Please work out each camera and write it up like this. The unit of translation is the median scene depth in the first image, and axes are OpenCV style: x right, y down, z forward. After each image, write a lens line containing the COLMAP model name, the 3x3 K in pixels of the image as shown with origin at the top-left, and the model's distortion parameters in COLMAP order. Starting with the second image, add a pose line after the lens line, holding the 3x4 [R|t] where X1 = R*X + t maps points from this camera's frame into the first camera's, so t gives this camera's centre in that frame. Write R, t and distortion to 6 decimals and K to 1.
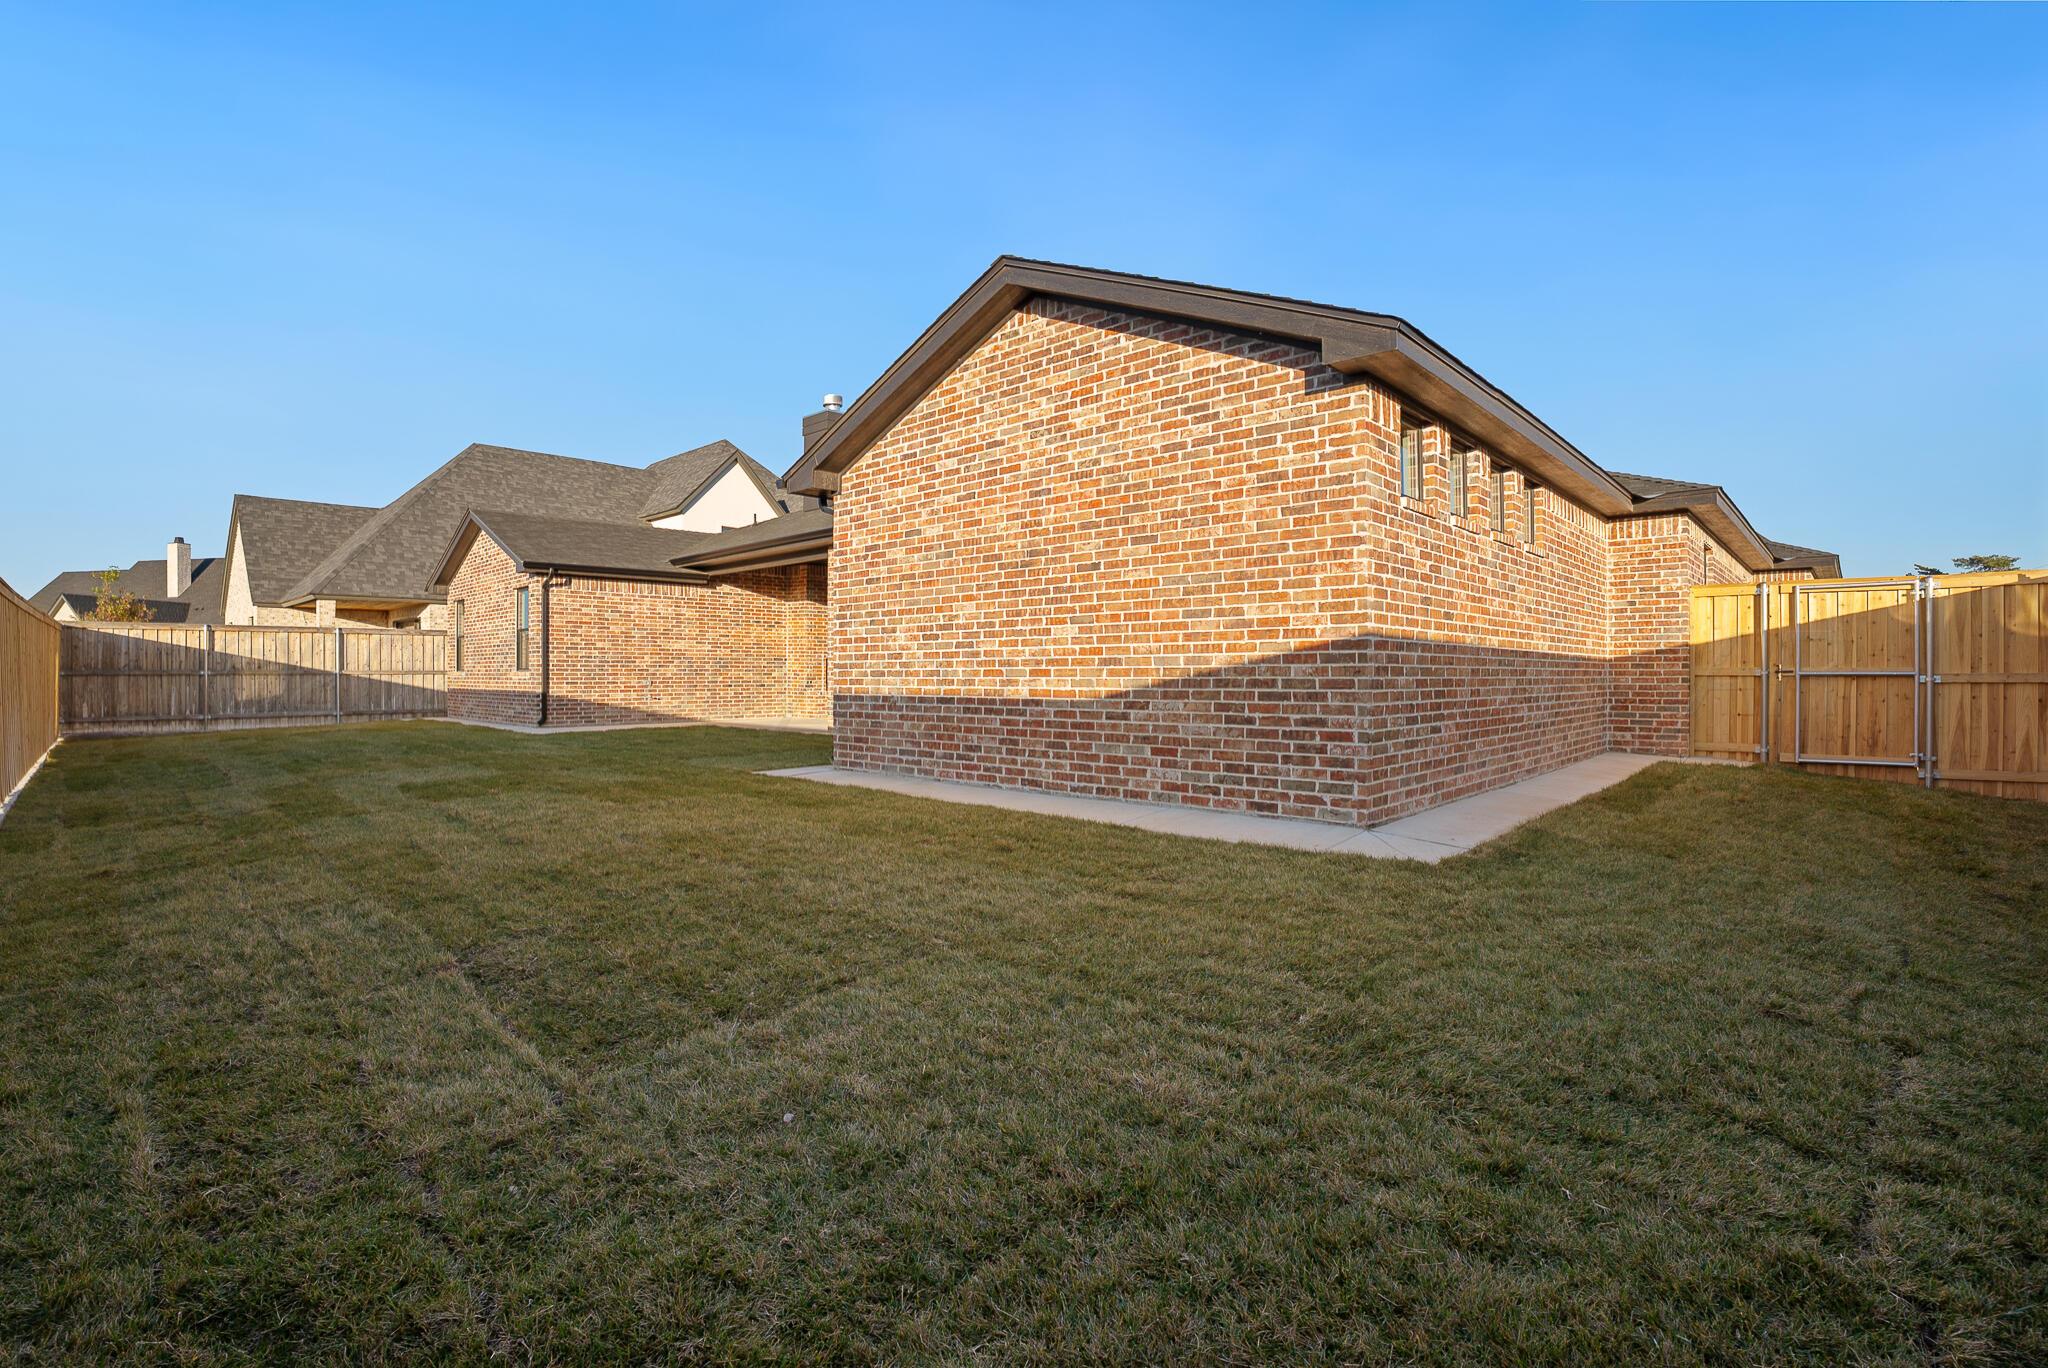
lens RADIAL K [[902.8, 0, 1006.7], [0, 902.8, 681.7], [0, 0, 1]] dist [0.002339, -0.000526]
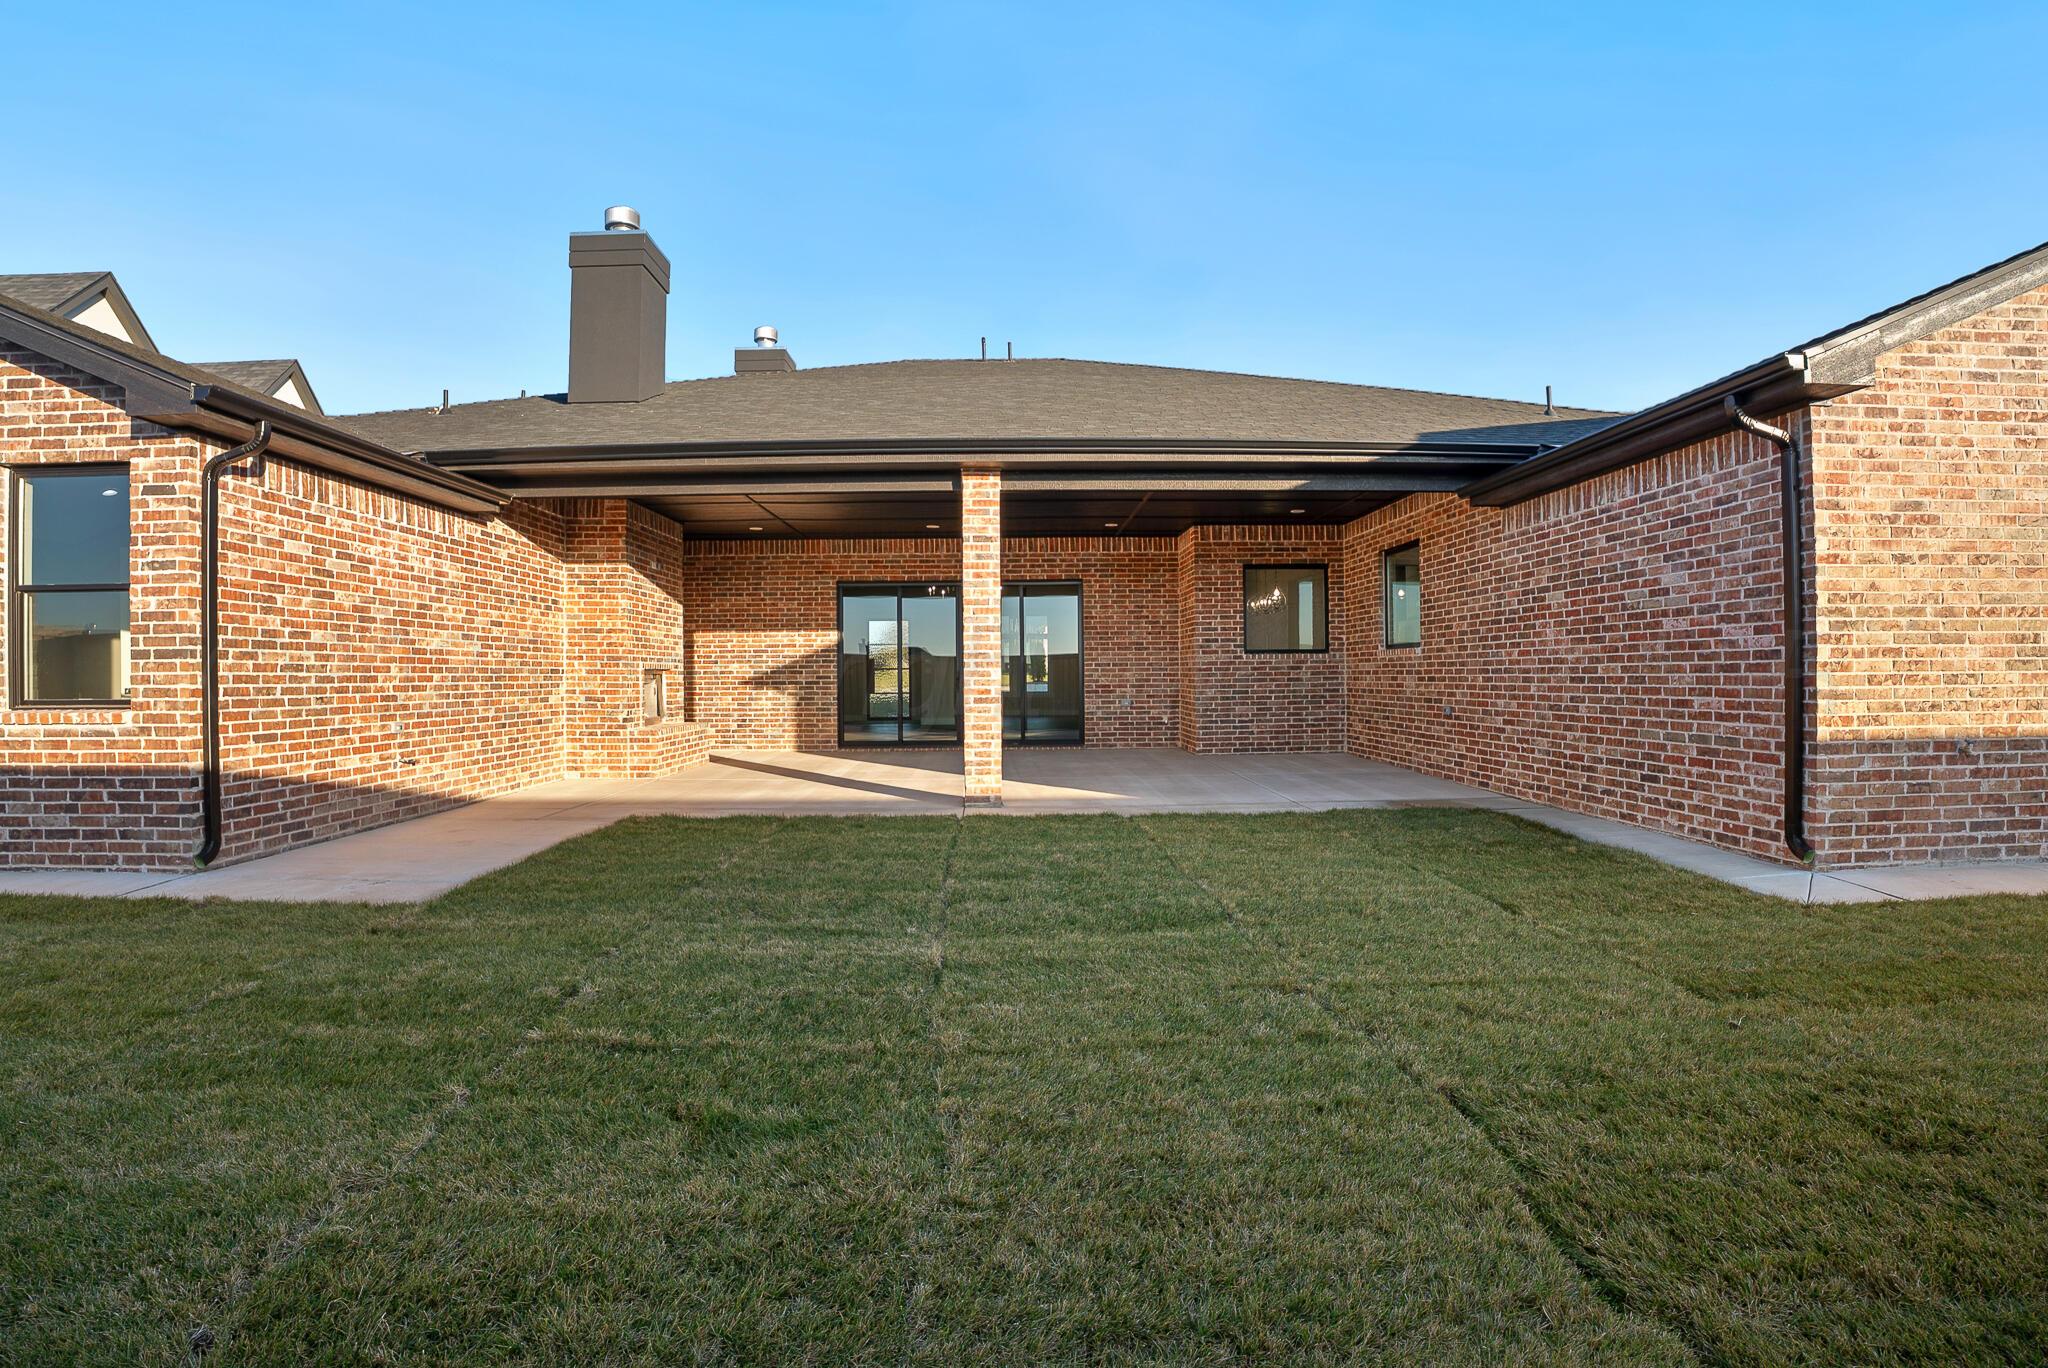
lens RADIAL K [[915.5, 0, 998.8], [0, 915.5, 684.1], [0, 0, 1]] dist [0.000356, -0.019652]
pose [[0.708872, -0.009260, 0.705276, -0.521764], [0.012537, 0.999921, 0.000527, -0.016701], [-0.705226, 0.008469, 0.708932, 0.508000]]
